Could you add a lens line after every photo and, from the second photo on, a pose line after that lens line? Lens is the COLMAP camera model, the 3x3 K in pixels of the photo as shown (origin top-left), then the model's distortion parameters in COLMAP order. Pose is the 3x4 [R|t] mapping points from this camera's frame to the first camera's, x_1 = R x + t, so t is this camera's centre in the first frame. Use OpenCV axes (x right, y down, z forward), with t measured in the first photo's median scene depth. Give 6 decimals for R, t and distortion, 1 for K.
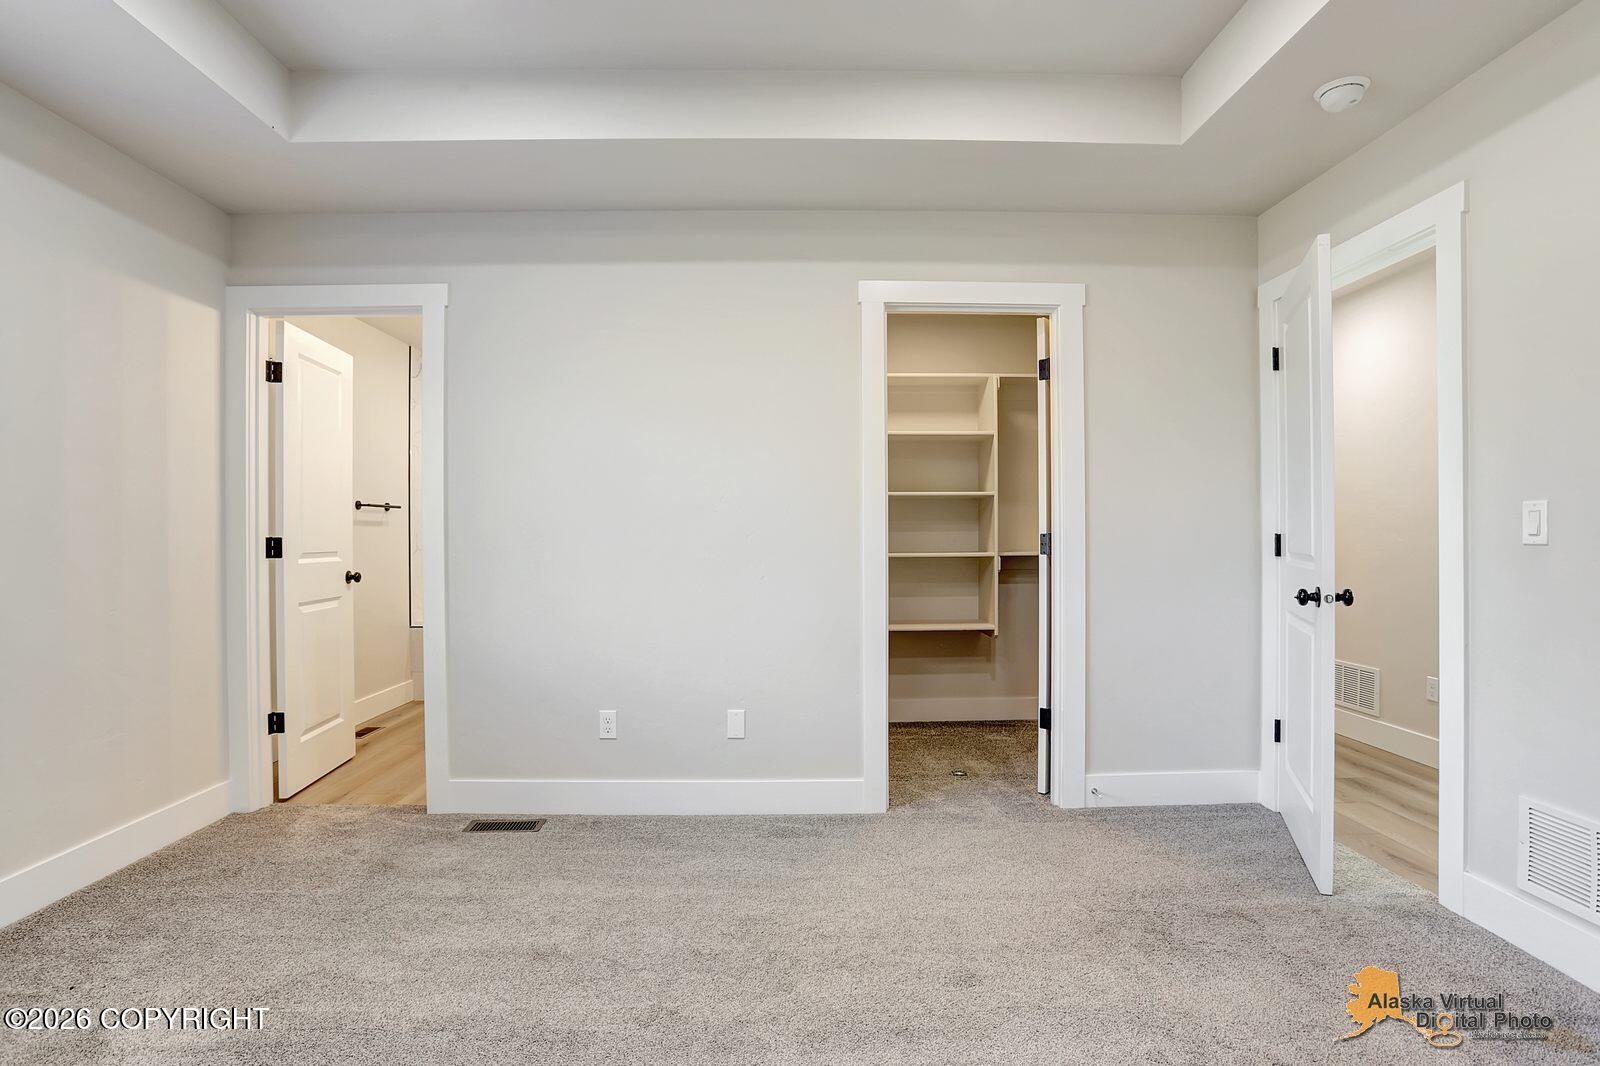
lens RADIAL K [[830.0, 0, 794.4], [0, 830.0, 532.8], [0, 0, 1]] dist [-0.001674, 0.000056]
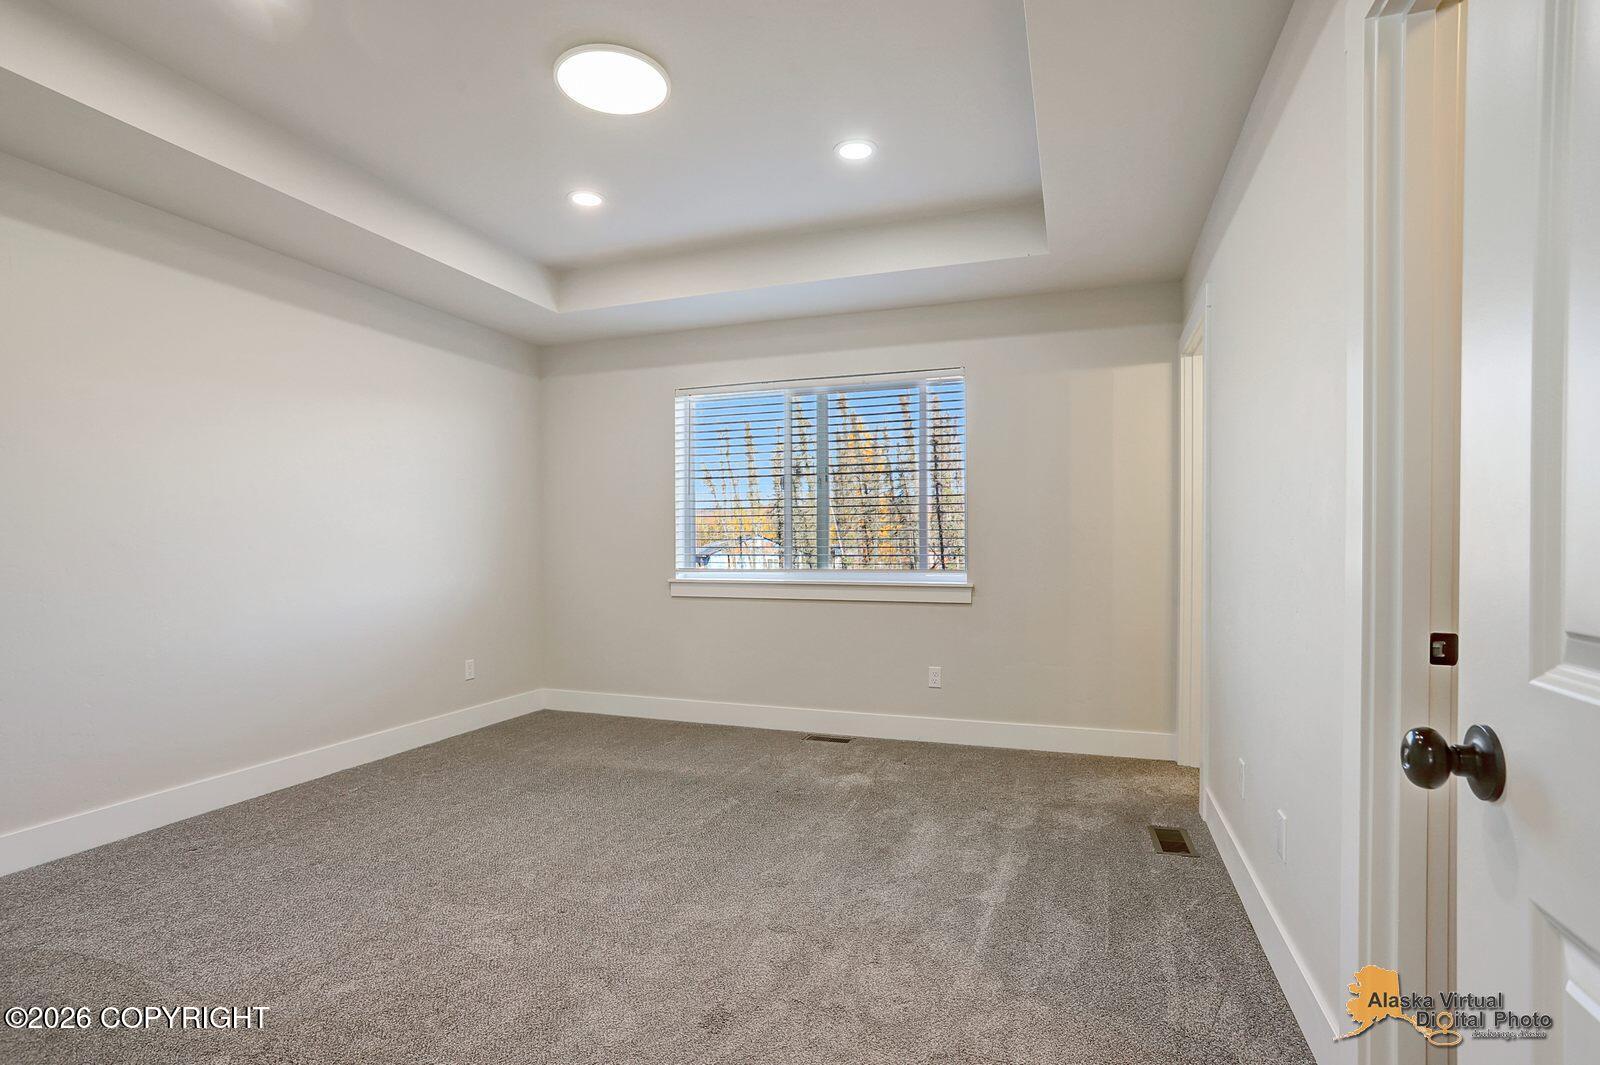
lens RADIAL K [[783.0, 0, 798.7], [0, 783.0, 549.1], [0, 0, 1]] dist [0.004244, 0.000844]
pose [[-0.335012, 0.009014, -0.942171, 0.728064], [0.003414, 0.999959, 0.008353, 0.007418], [0.942208, -0.000418, -0.335029, 1.009966]]
